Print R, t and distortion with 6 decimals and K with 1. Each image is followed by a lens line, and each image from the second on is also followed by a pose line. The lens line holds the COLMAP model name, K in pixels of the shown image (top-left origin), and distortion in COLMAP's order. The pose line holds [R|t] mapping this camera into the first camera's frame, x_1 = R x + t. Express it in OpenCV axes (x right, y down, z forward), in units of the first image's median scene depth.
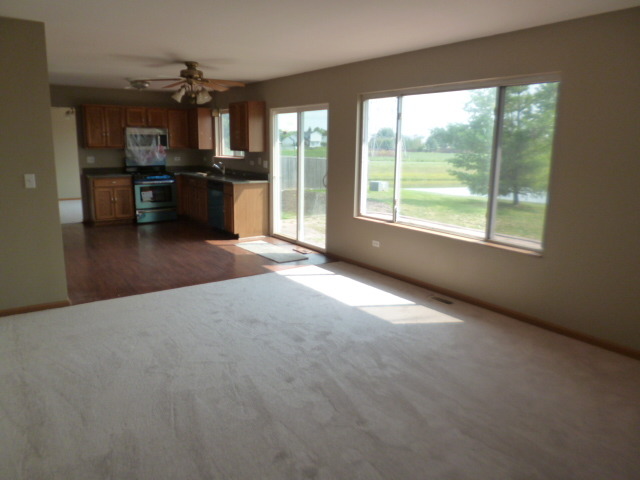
lens RADIAL K [[506.2, 0, 320.0], [0, 506.2, 240.0], [0, 0, 1]] dist [0.069646, 0.000995]
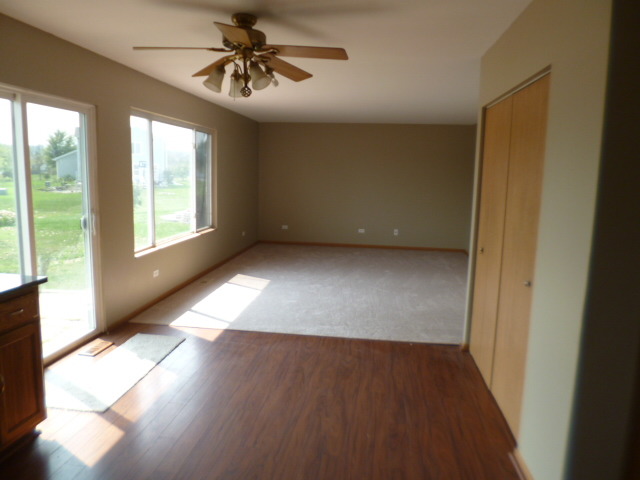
lens RADIAL K [[457.8, 0, 320.0], [0, 457.8, 240.0], [0, 0, 1]] dist [-0.001619, -0.000530]
pose [[-0.755610, -0.121014, 0.643746, -0.695889], [0.095492, 0.951935, 0.291034, -0.284138], [-0.648024, 0.281381, -0.707736, 1.473095]]
